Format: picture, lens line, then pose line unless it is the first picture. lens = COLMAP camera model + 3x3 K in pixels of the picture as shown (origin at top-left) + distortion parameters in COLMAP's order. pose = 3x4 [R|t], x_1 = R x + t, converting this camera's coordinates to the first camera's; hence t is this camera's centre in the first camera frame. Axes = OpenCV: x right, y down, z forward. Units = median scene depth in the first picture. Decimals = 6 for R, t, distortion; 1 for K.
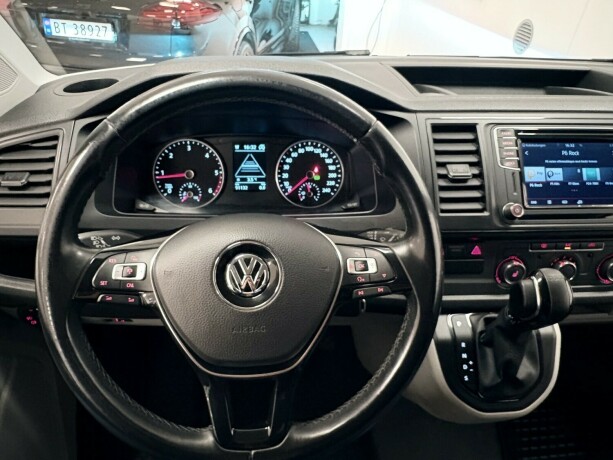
lens RADIAL K [[403.6, 0, 293.1], [0, 403.6, 232.3], [0, 0, 1]] dist [-0.005500, -0.004607]
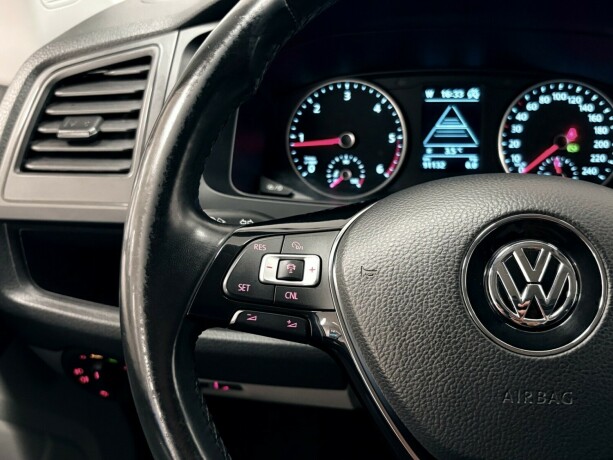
lens RADIAL K [[612.2, 0, 328.8], [0, 612.2, 242.1], [0, 0, 1]] dist [0.099682, -0.349512]
pose [[0.986507, 0.024306, -0.161907, -0.135261], [-0.036849, 0.996508, -0.074926, 0.070075], [0.159521, 0.079881, 0.983957, 0.135698]]
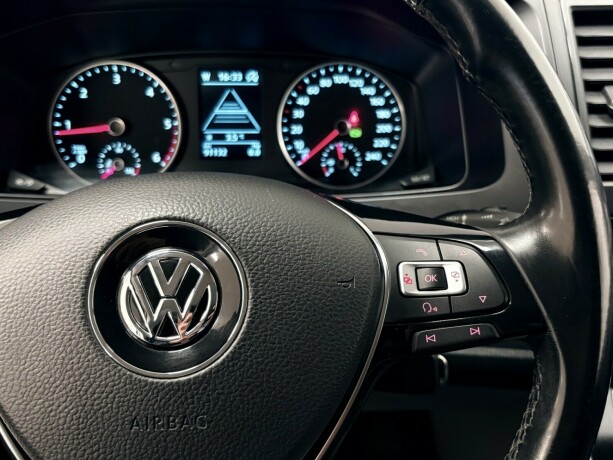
lens RADIAL K [[612.2, 0, 328.8], [0, 612.2, 242.1], [0, 0, 1]] dist [0.099682, -0.349512]
pose [[0.999628, -0.008282, -0.025986, 0.045244], [0.007334, 0.999312, -0.036357, 0.041310], [0.026269, 0.036153, 0.999001, 0.192035]]
